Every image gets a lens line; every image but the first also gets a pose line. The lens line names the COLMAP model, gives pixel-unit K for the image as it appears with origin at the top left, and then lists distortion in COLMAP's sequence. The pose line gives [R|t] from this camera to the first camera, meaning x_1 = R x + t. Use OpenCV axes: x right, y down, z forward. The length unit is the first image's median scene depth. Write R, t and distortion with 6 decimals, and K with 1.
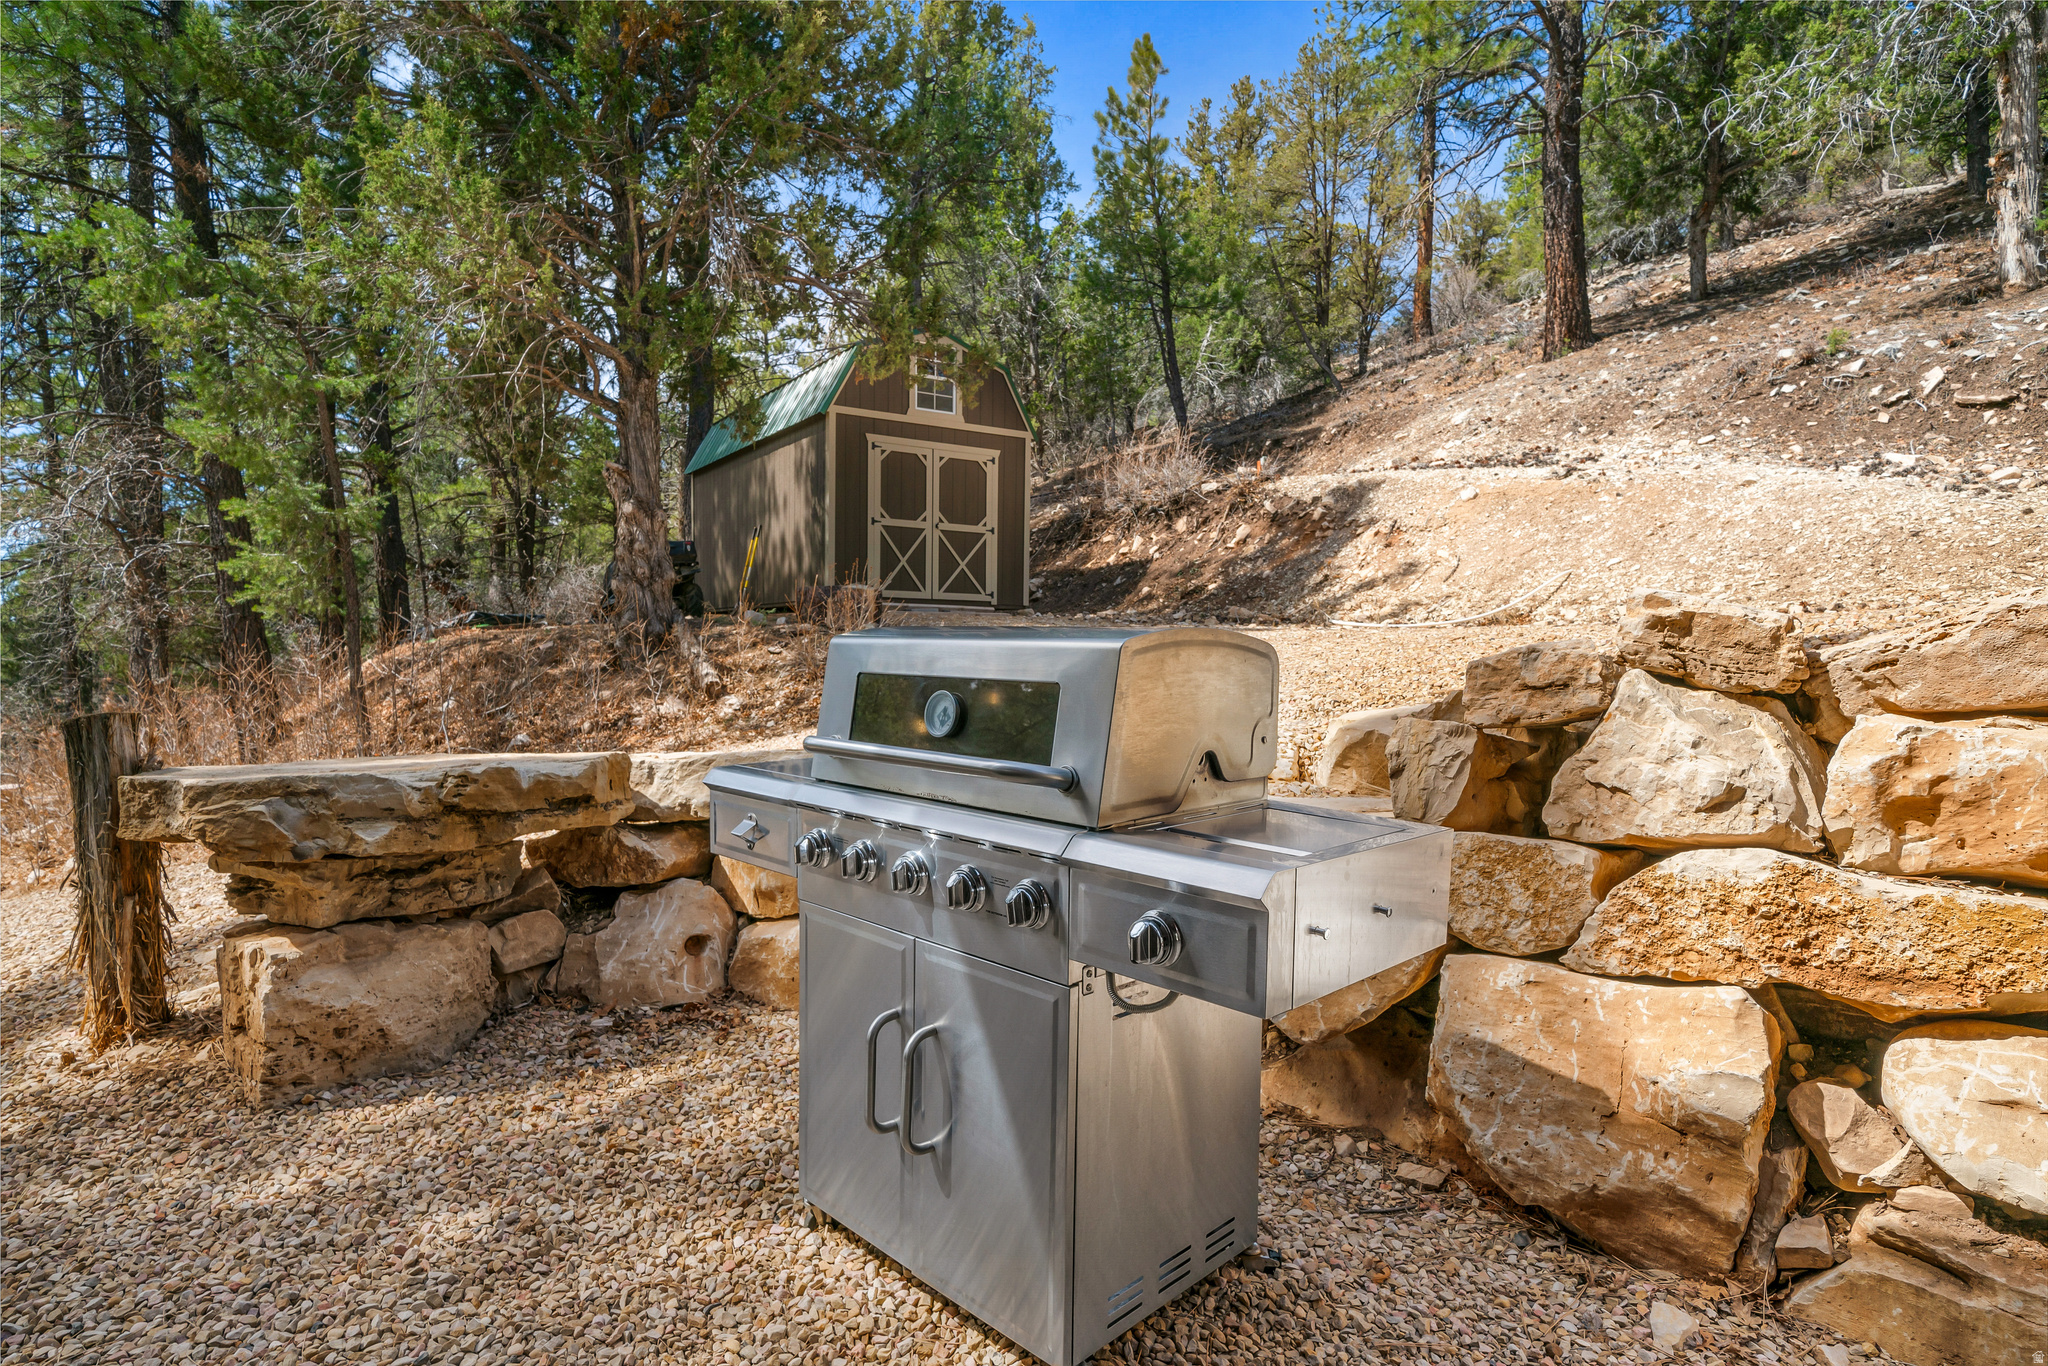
lens RADIAL K [[1079.4, 0, 1025.4], [0, 1079.4, 684.4], [0, 0, 1]] dist [0.004646, 0.002645]
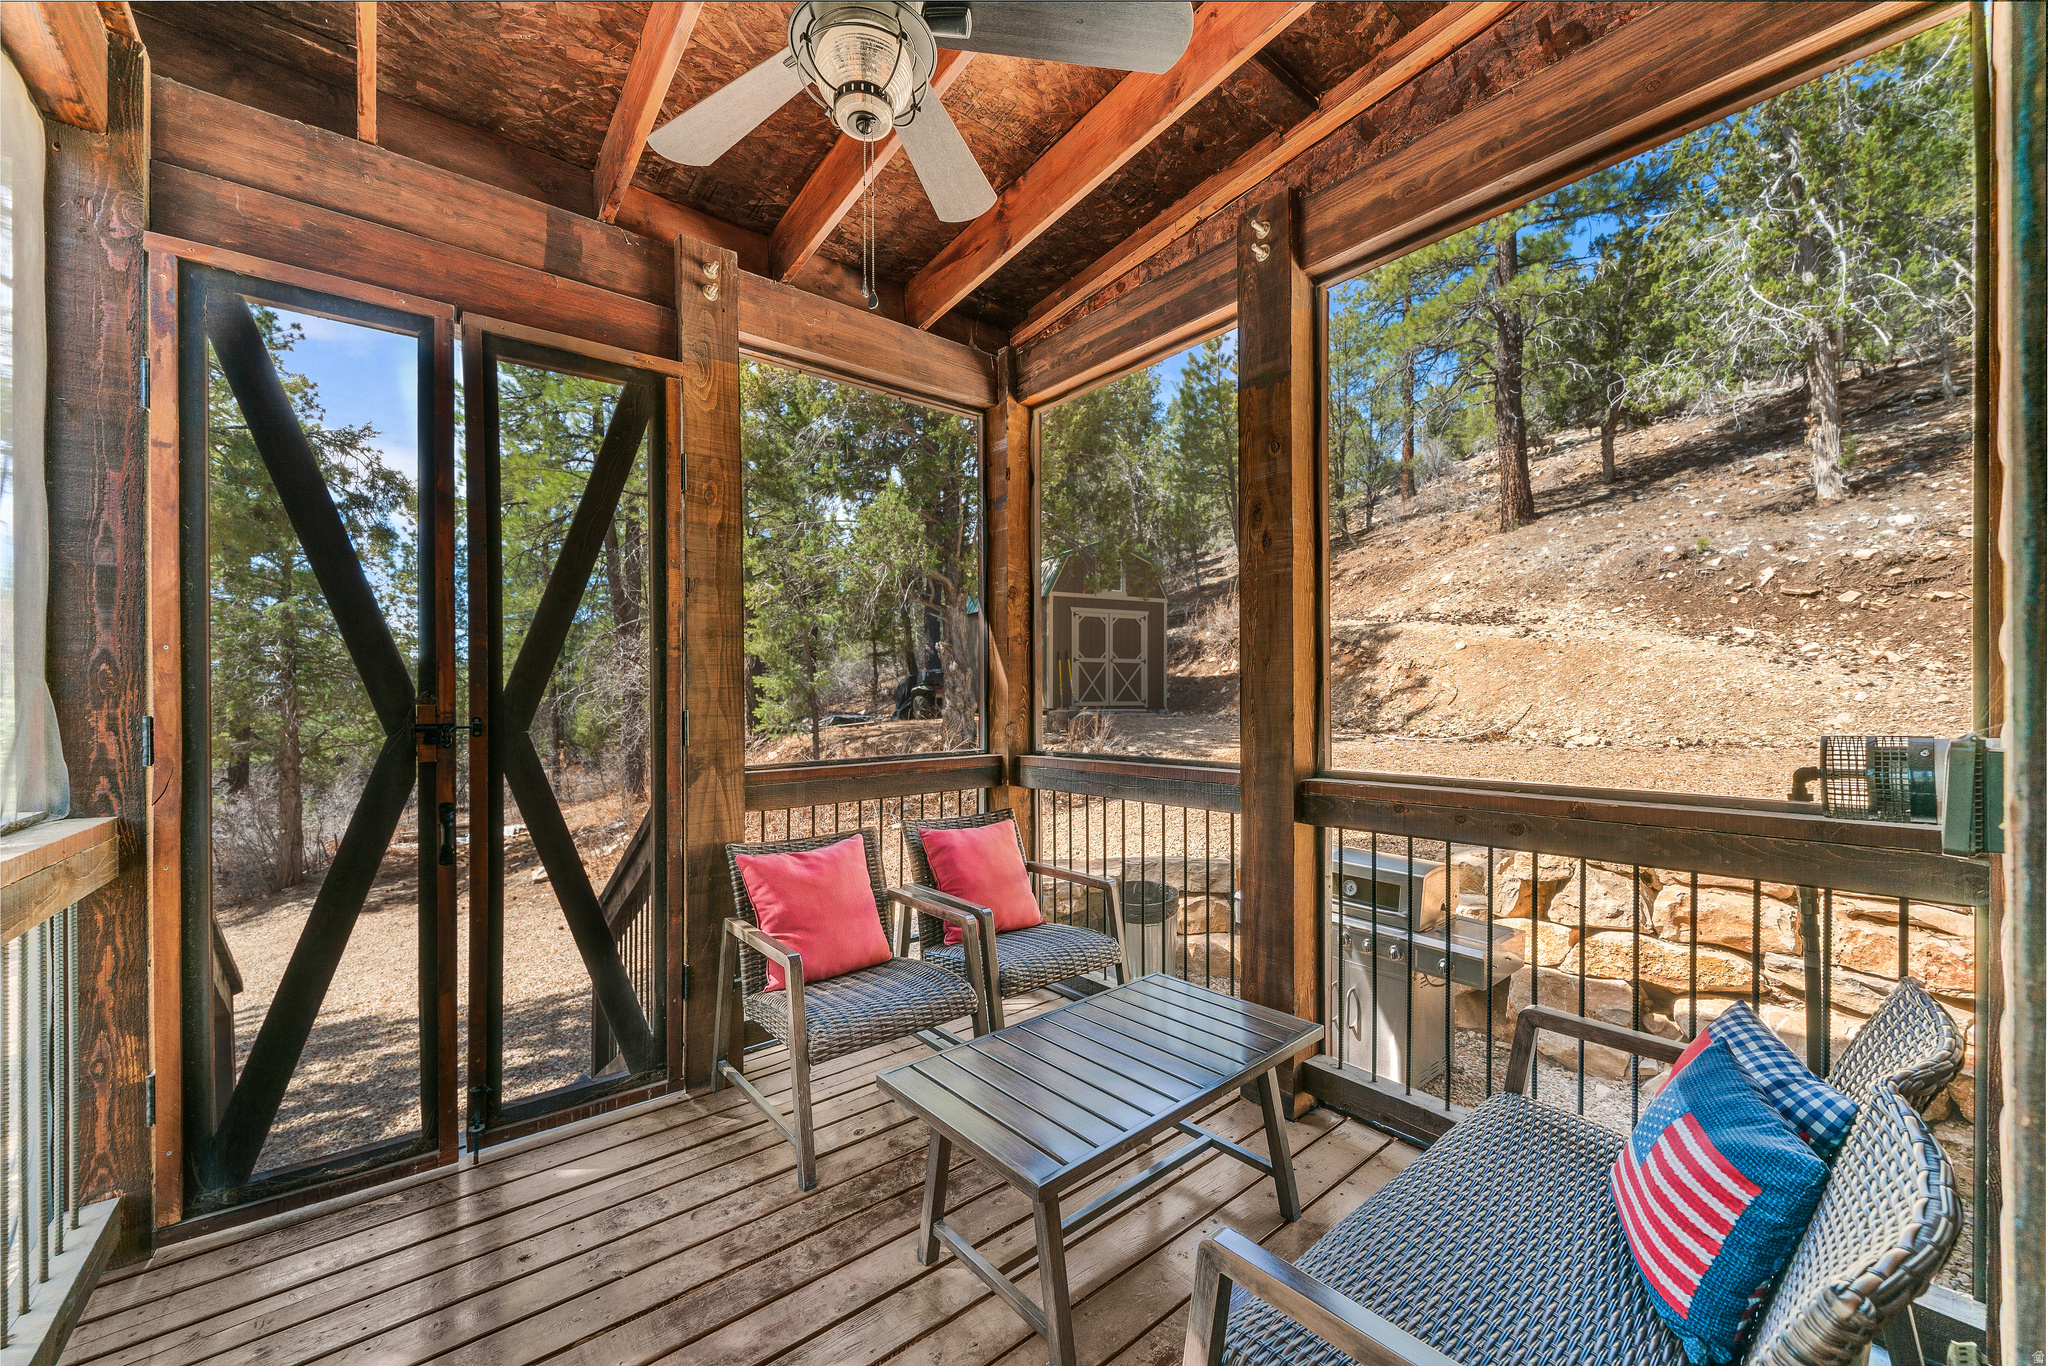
lens RADIAL K [[781.3, 0, 1020.5], [0, 781.3, 687.1], [0, 0, 1]] dist [-0.000750, -0.000544]
pose [[0.994774, -0.014004, -0.101139, -0.106492], [0.009849, 0.999091, -0.041474, -0.063365], [0.101628, 0.040261, 0.994007, -0.186673]]
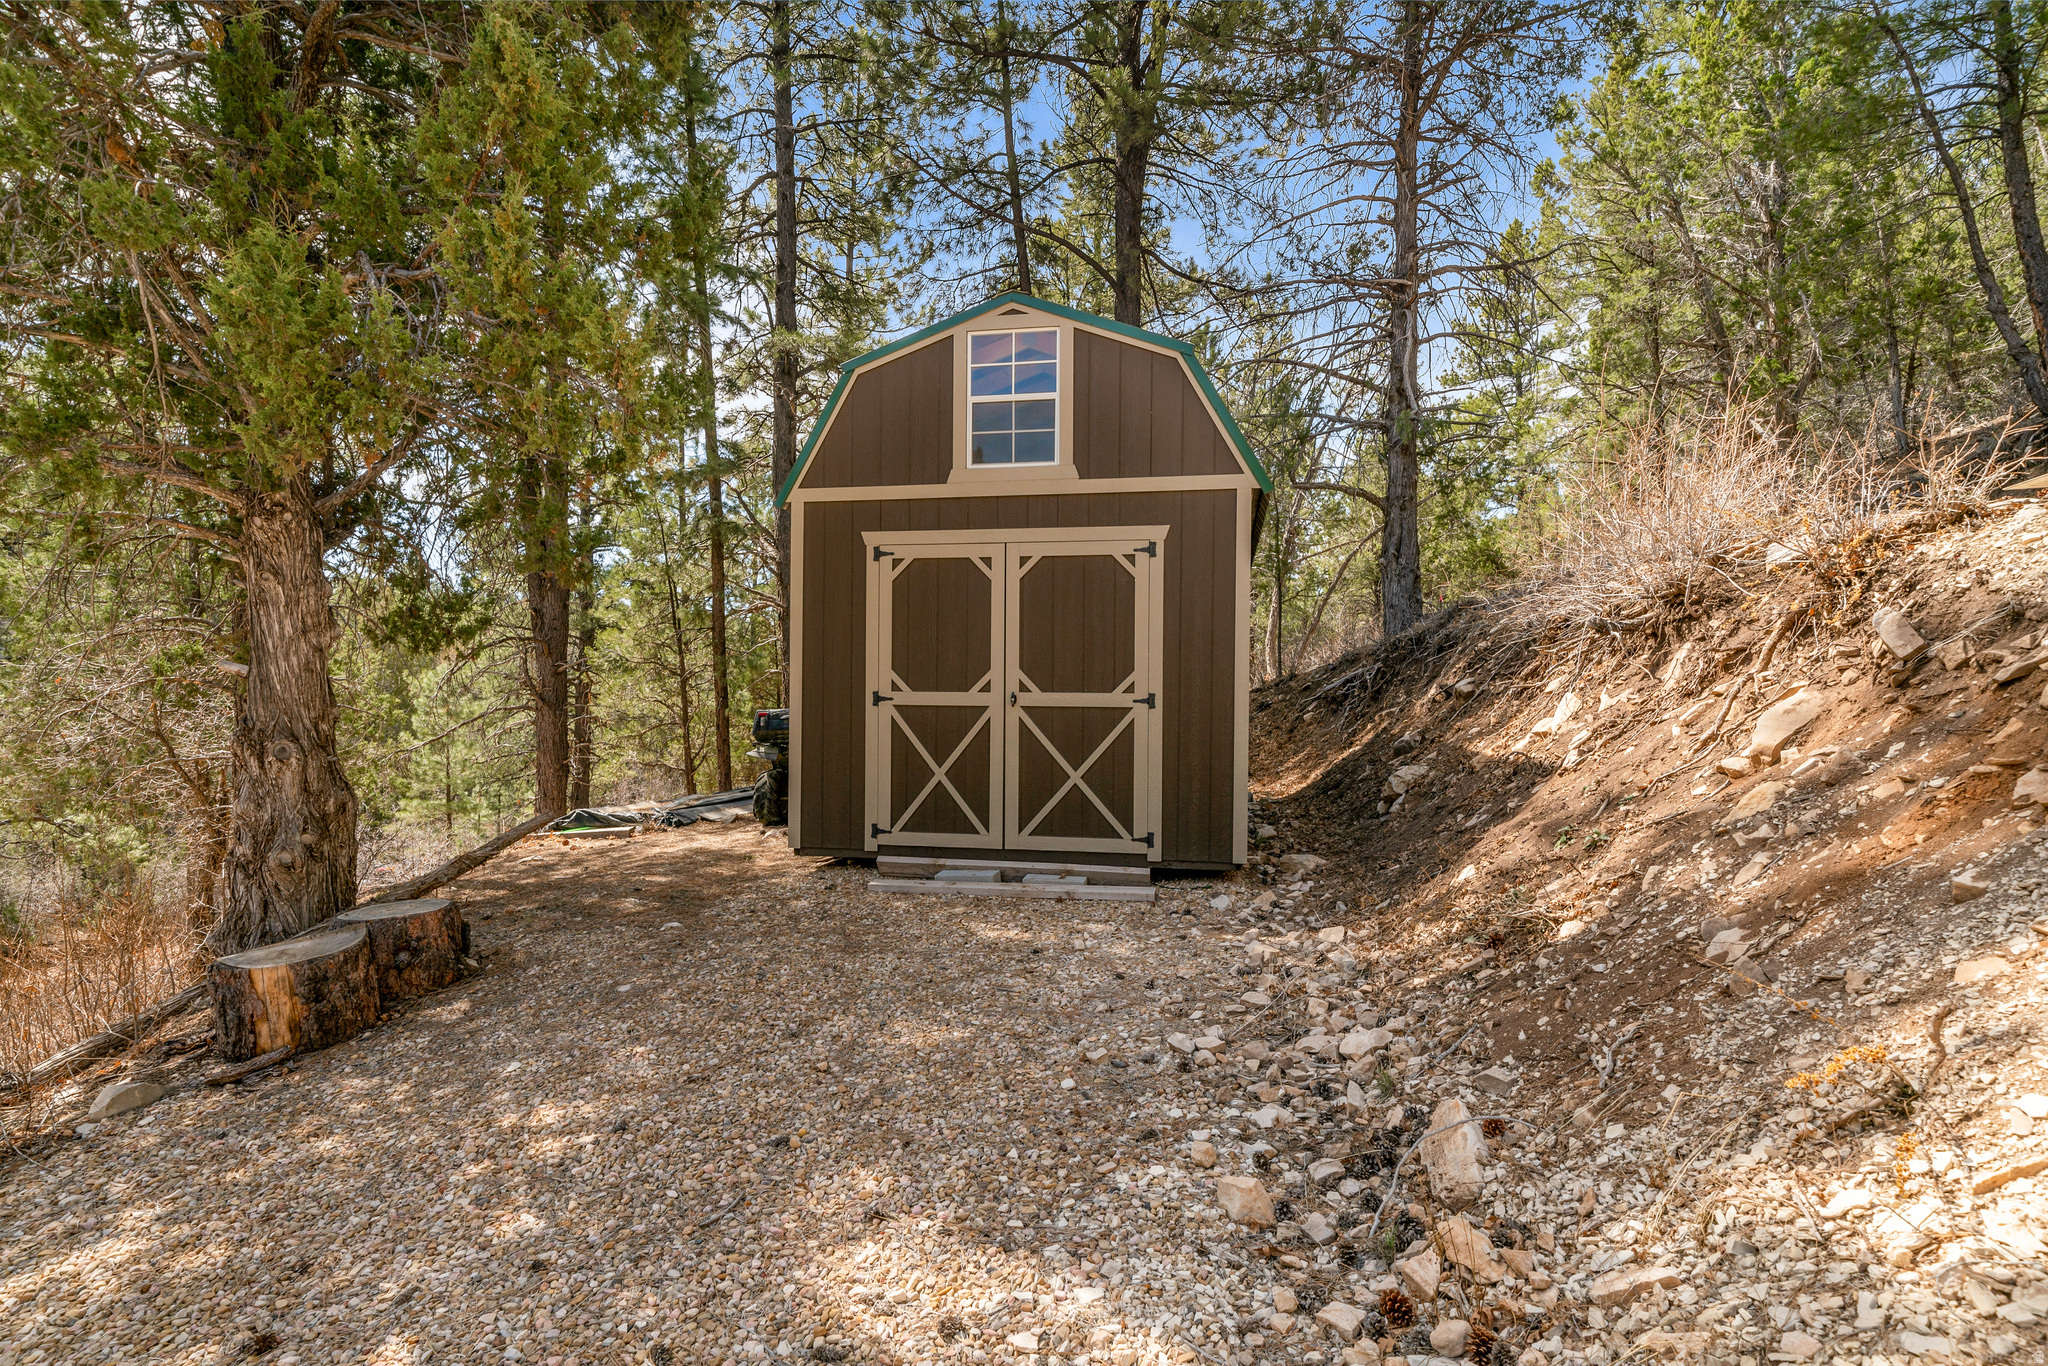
lens RADIAL K [[1079.4, 0, 1027.7], [0, 1079.4, 695.0], [0, 0, 1]] dist [0.004646, 0.002645]
pose [[0.732698, -0.009956, -0.680481, 0.266901], [-0.022027, 0.999022, -0.038334, -0.138093], [0.680198, 0.043076, 0.731762, 0.689057]]
